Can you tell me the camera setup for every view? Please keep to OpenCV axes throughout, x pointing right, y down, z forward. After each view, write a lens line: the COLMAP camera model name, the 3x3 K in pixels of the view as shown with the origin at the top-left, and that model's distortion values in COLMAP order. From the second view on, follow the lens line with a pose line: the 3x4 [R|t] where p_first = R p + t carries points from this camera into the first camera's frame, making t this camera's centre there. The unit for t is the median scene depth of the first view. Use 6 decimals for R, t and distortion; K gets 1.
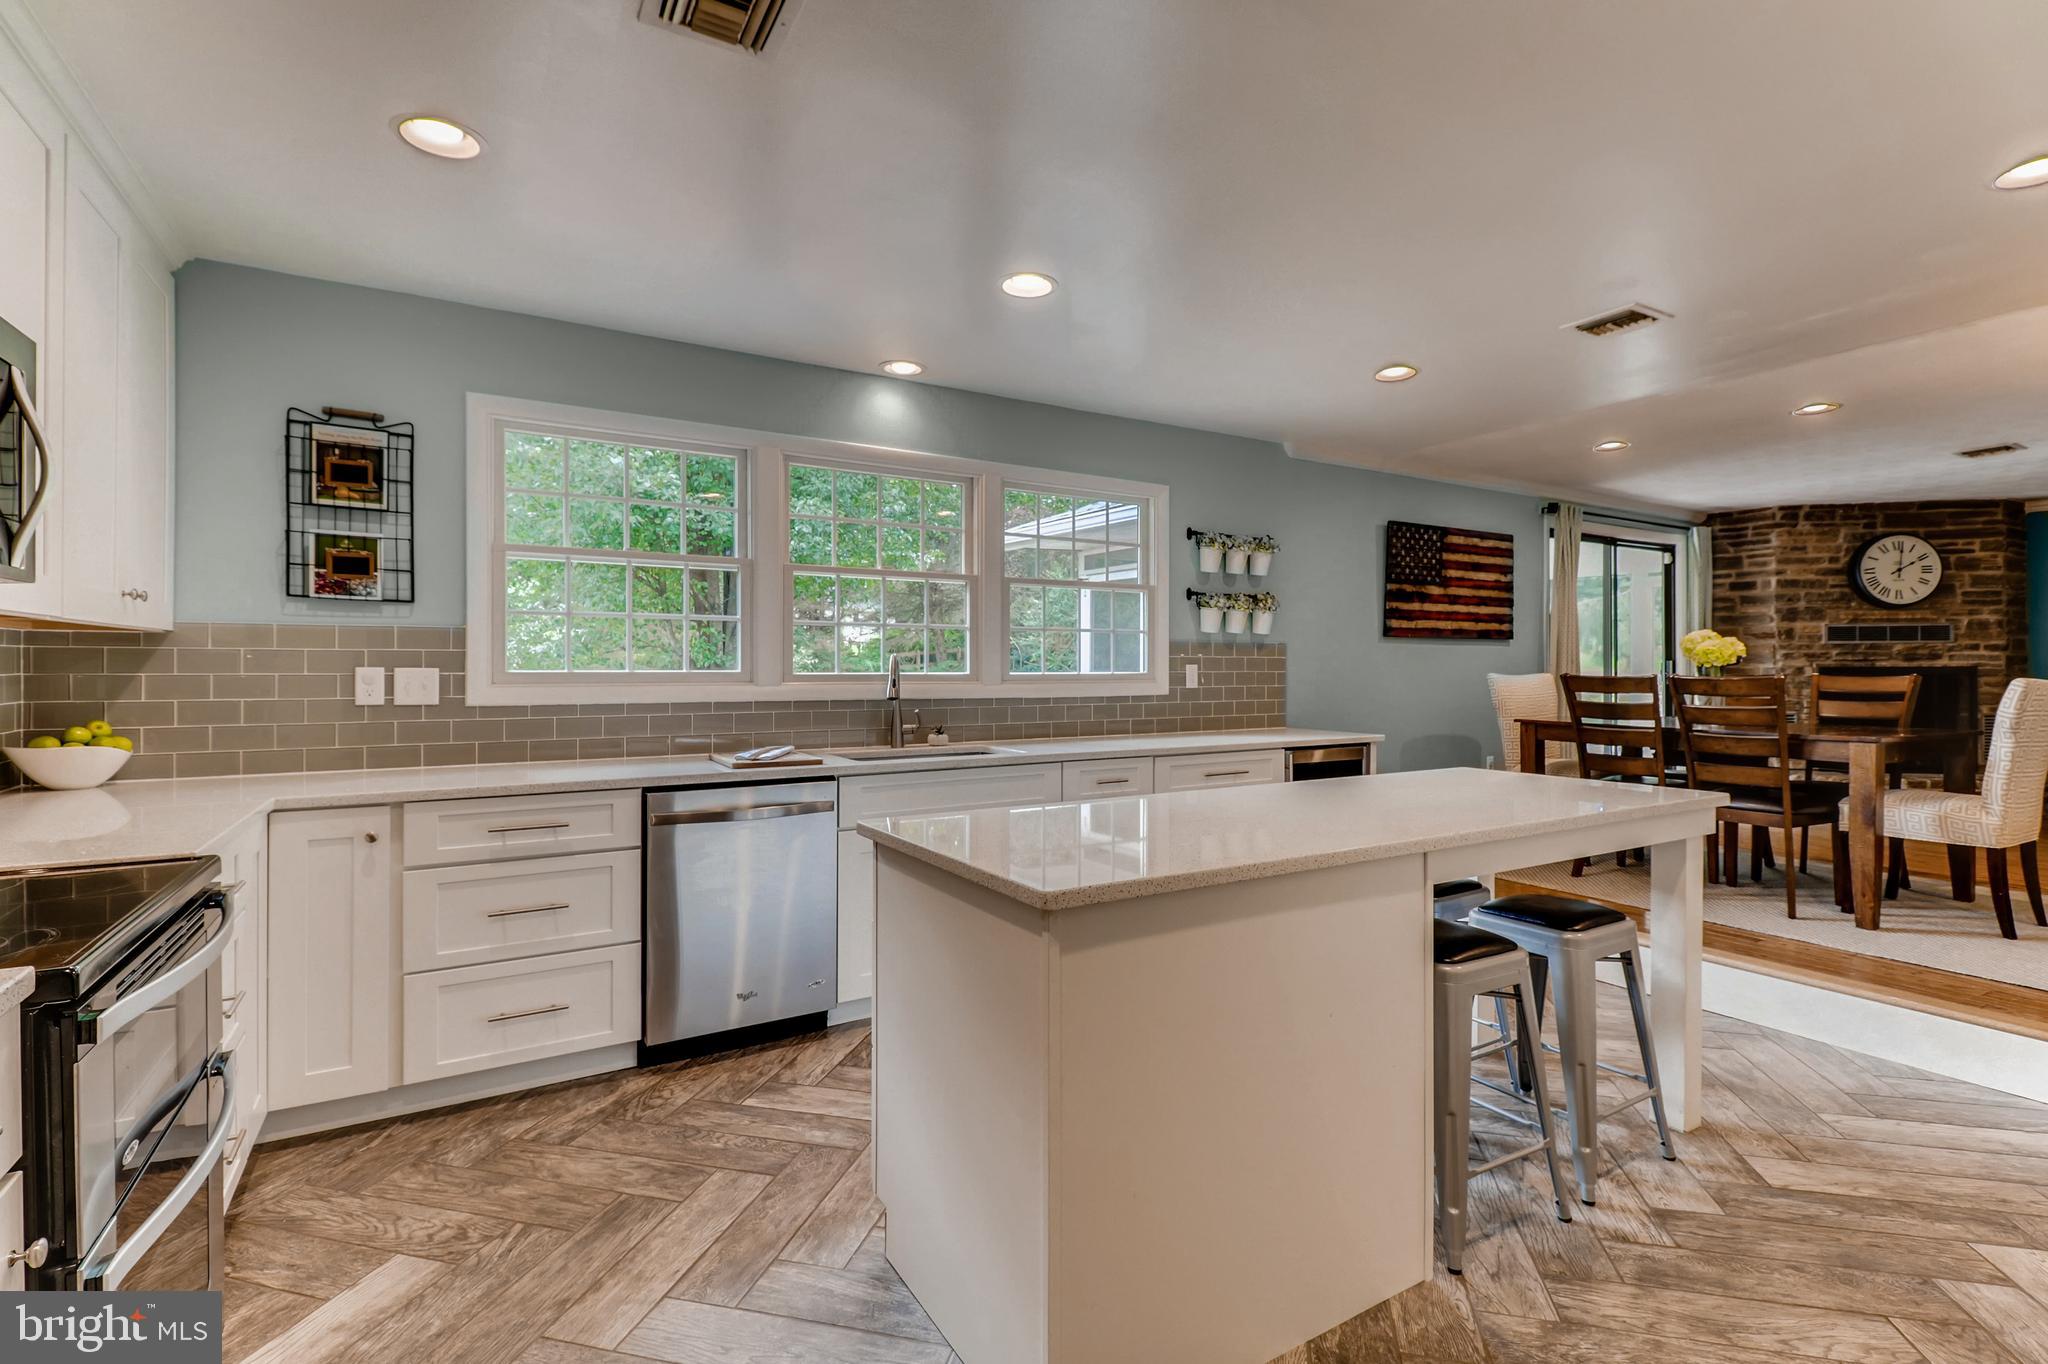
lens RADIAL K [[939.1, 0, 1021.0], [0, 939.1, 669.9], [0, 0, 1]] dist [0.013683, -0.011316]
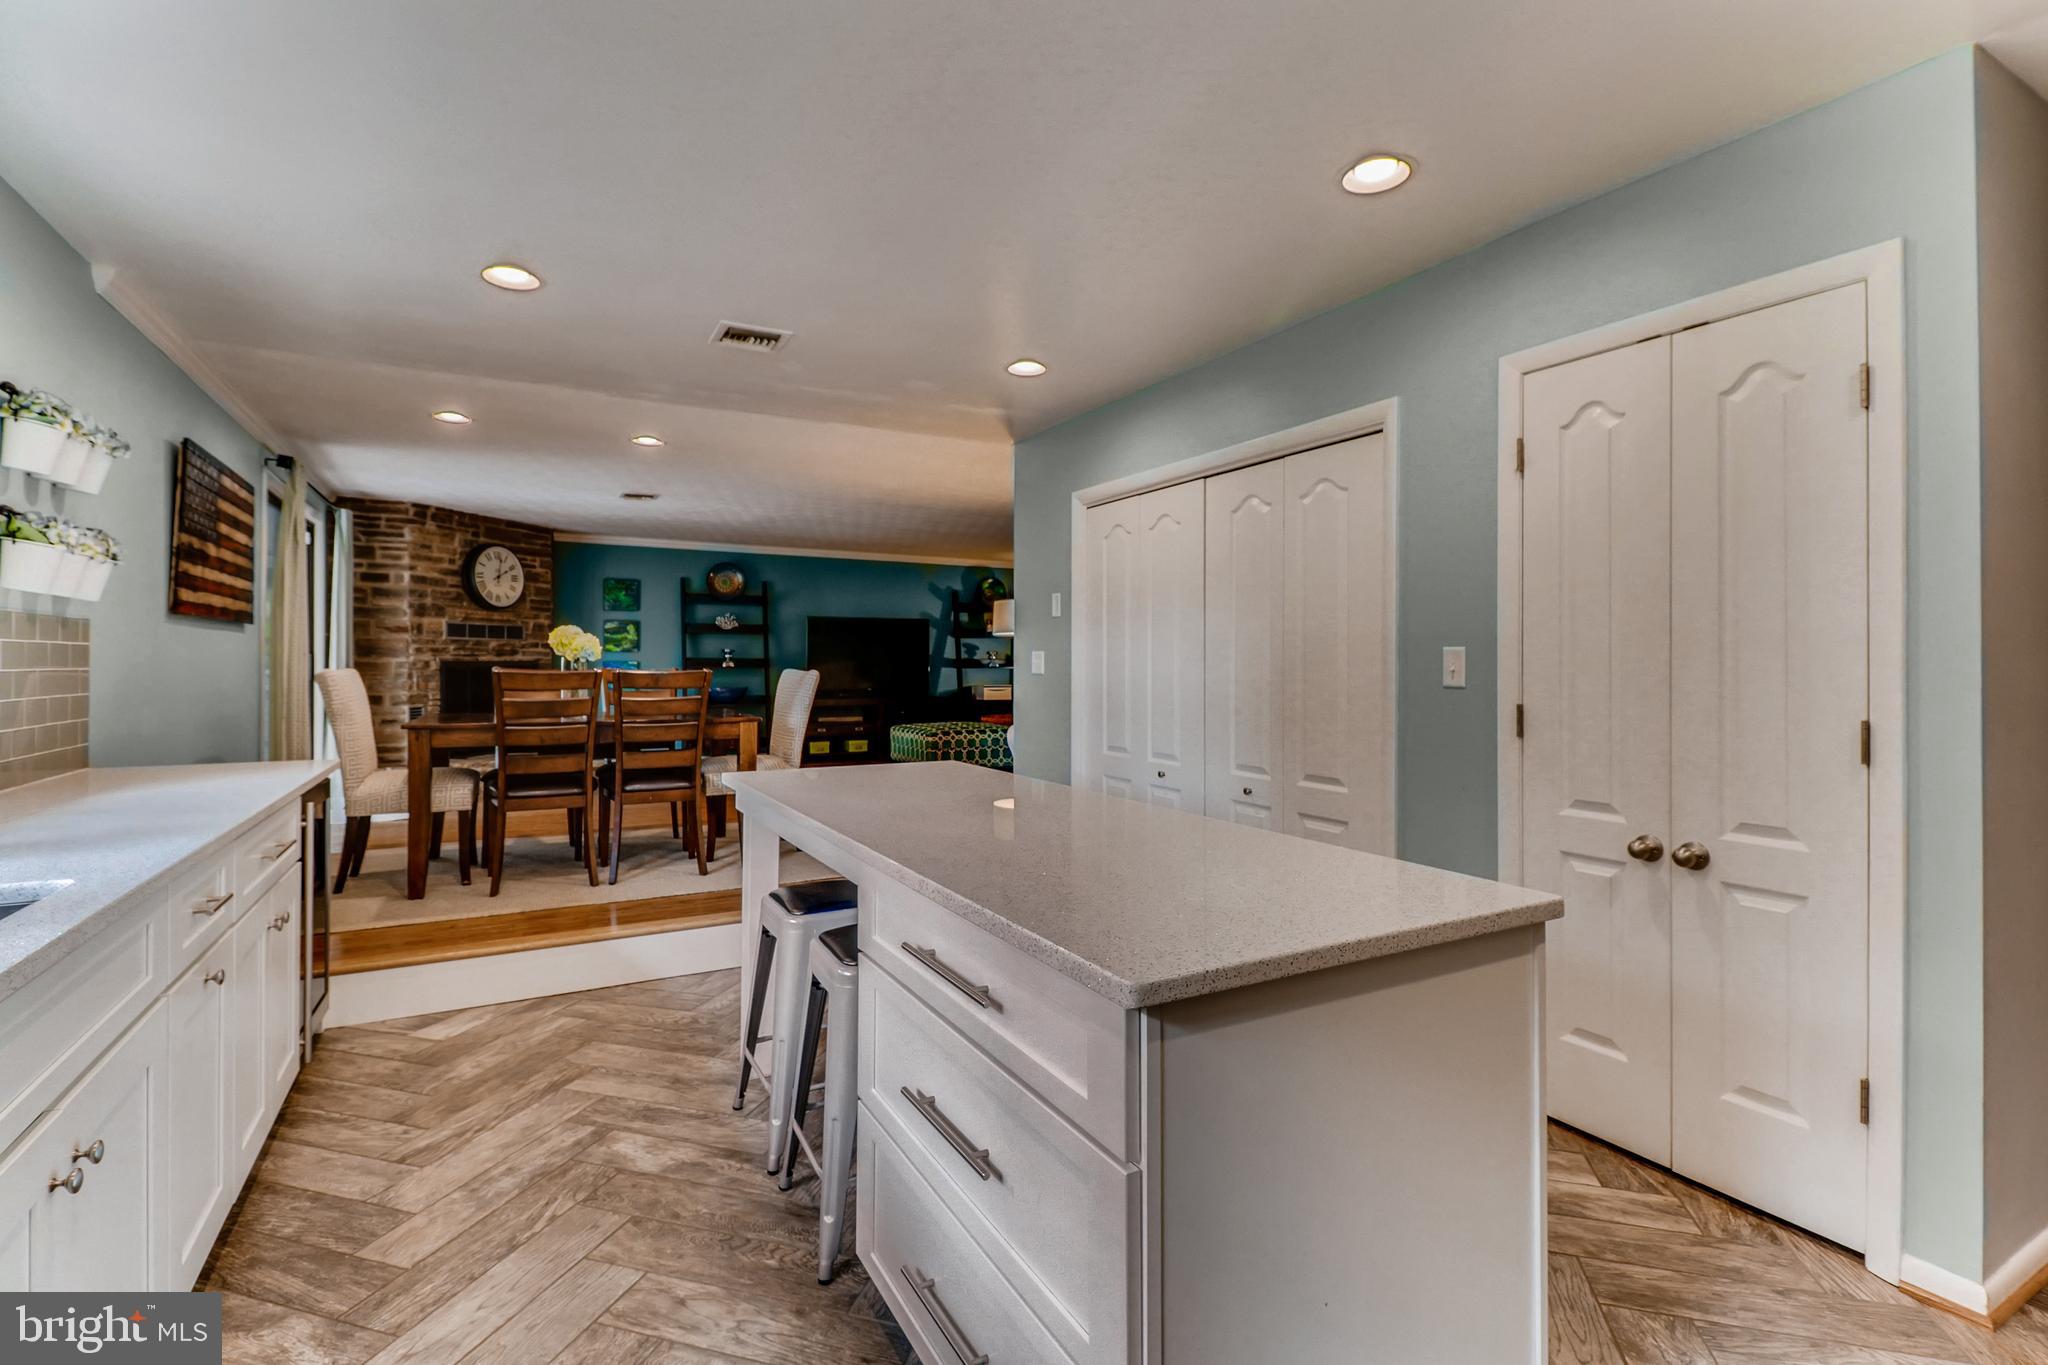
lens RADIAL K [[939.1, 0, 1035.5], [0, 939.1, 656.1], [0, 0, 1]] dist [0.013683, -0.011316]
pose [[0.025621, 0.006943, 0.999648, -0.234052], [-0.000306, 0.999976, -0.006937, -0.001702], [-0.999672, -0.000128, 0.025622, 0.367220]]
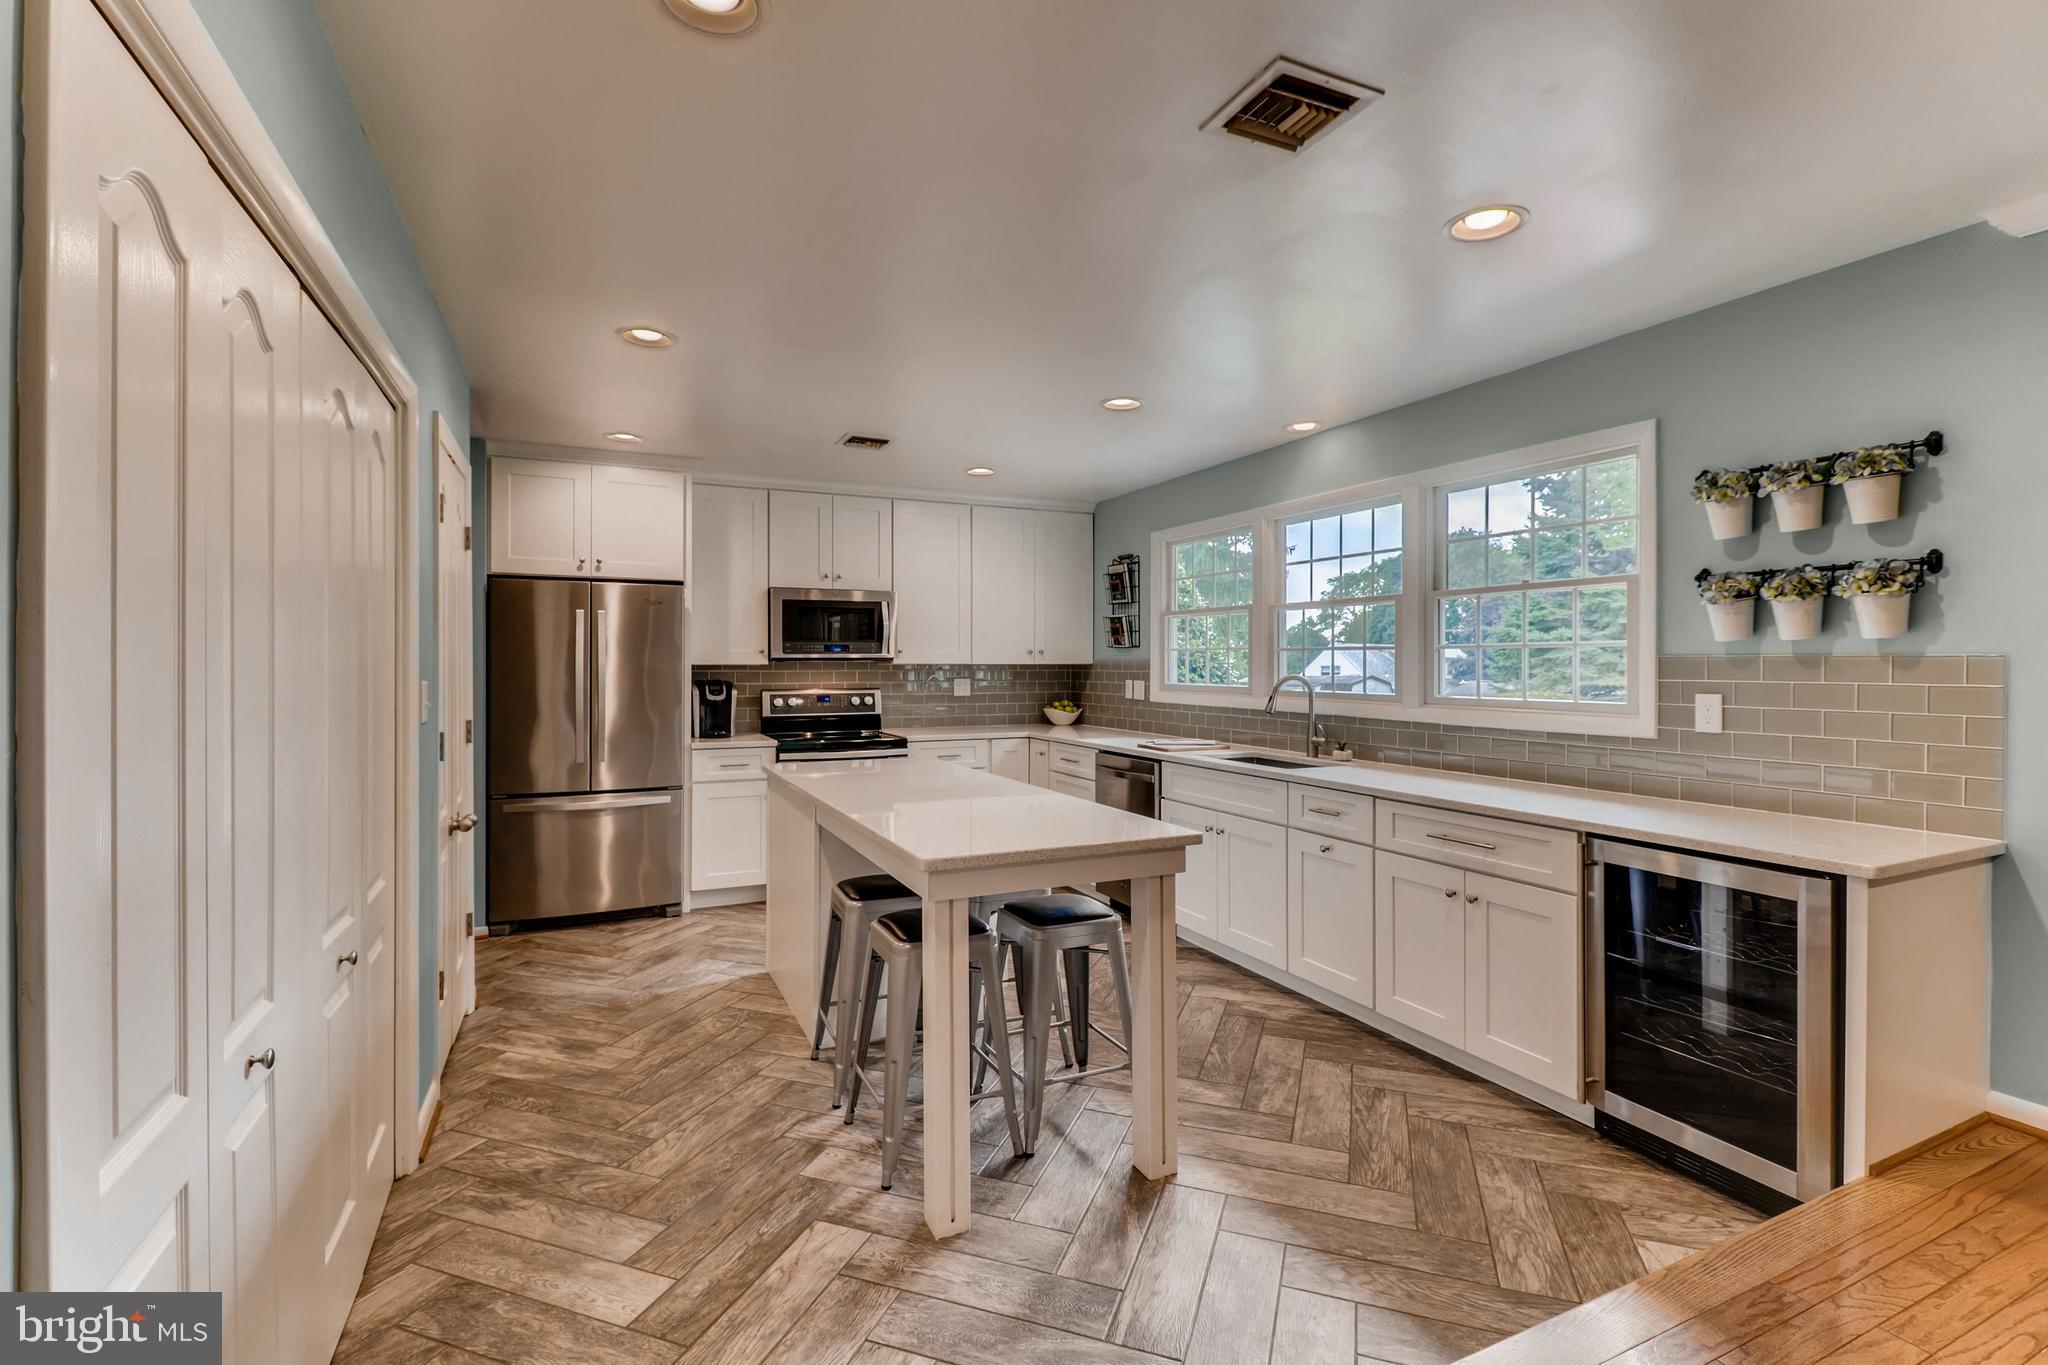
lens RADIAL K [[939.1, 0, 1028.9], [0, 939.1, 660.5], [0, 0, 1]] dist [0.013683, -0.011316]
pose [[-0.100753, -0.003840, -0.994904, 0.683756], [-0.004287, 0.999985, -0.003426, -0.018986], [0.994902, 0.003920, -0.100768, 0.508707]]
